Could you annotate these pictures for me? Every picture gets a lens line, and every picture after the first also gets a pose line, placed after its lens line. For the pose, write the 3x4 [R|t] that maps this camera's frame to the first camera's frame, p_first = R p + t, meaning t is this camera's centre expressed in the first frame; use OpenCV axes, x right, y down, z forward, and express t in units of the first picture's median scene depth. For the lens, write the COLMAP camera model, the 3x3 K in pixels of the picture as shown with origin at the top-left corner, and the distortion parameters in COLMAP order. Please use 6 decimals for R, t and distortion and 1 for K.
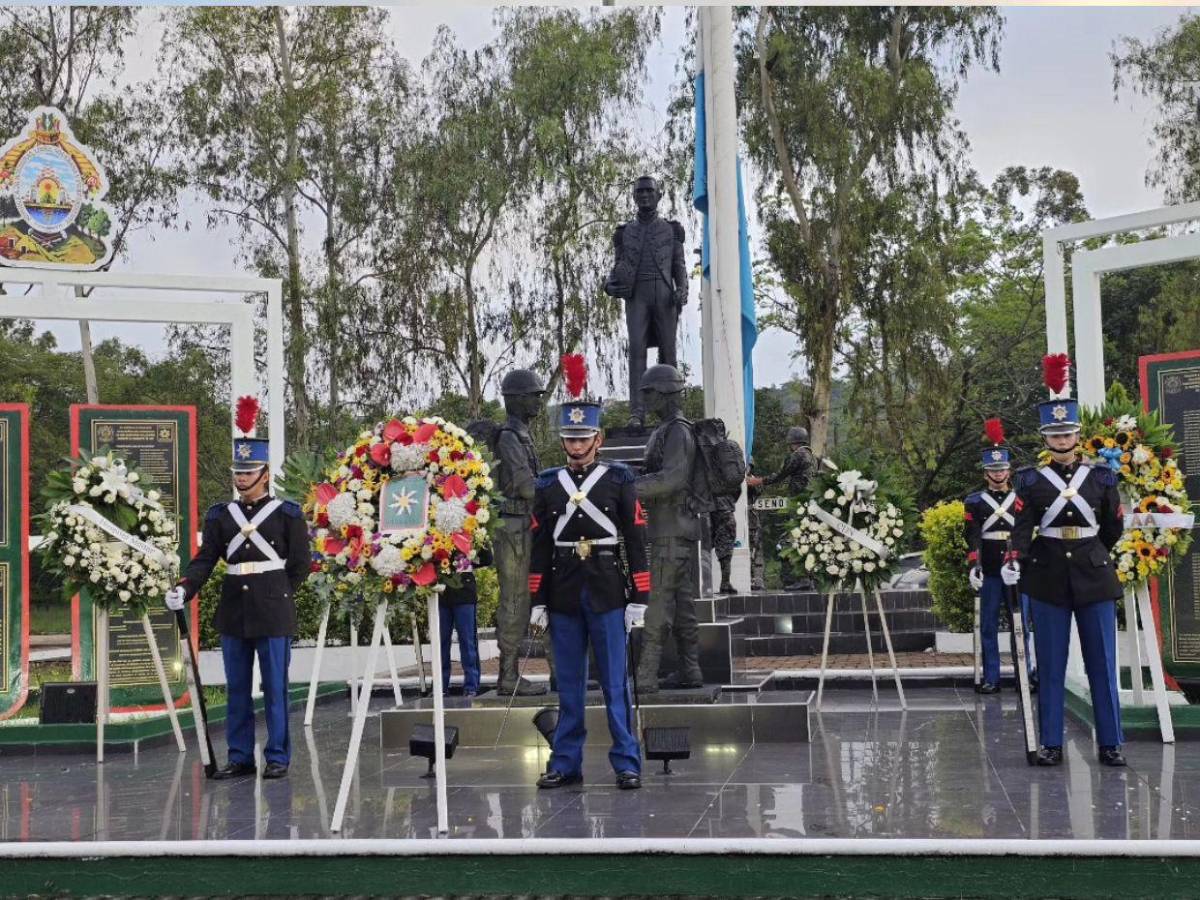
lens RADIAL K [[1771.8, 0, 600.0], [0, 1771.8, 450.0], [0, 0, 1]] dist [0.222182, -0.783429]
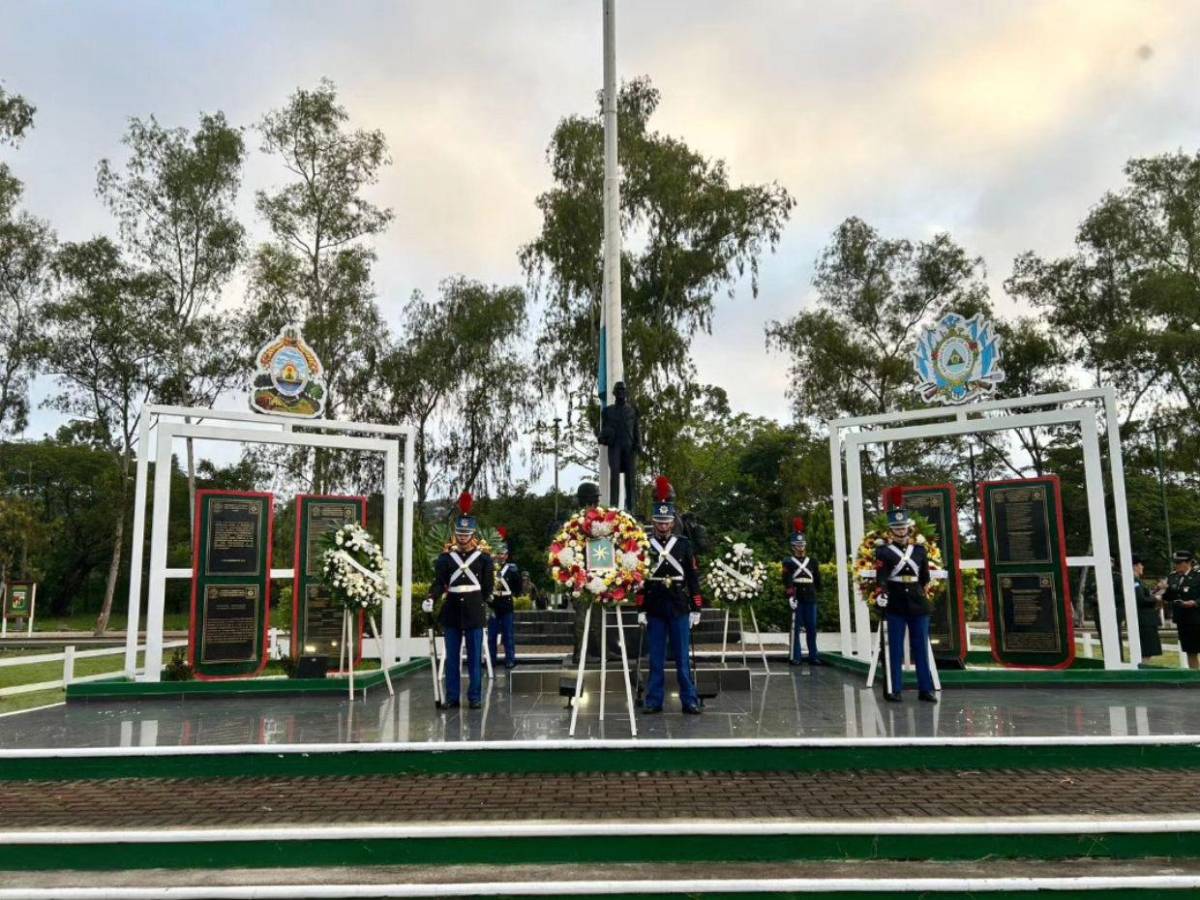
lens RADIAL K [[995.6, 0, 600.0], [0, 995.6, 450.0], [0, 0, 1]] dist [0.113969, -0.001884]
pose [[0.985100, 0.041874, 0.166808, -0.183790], [-0.028234, 0.996123, -0.083320, 0.005604], [-0.169650, 0.077369, 0.982463, -0.014689]]
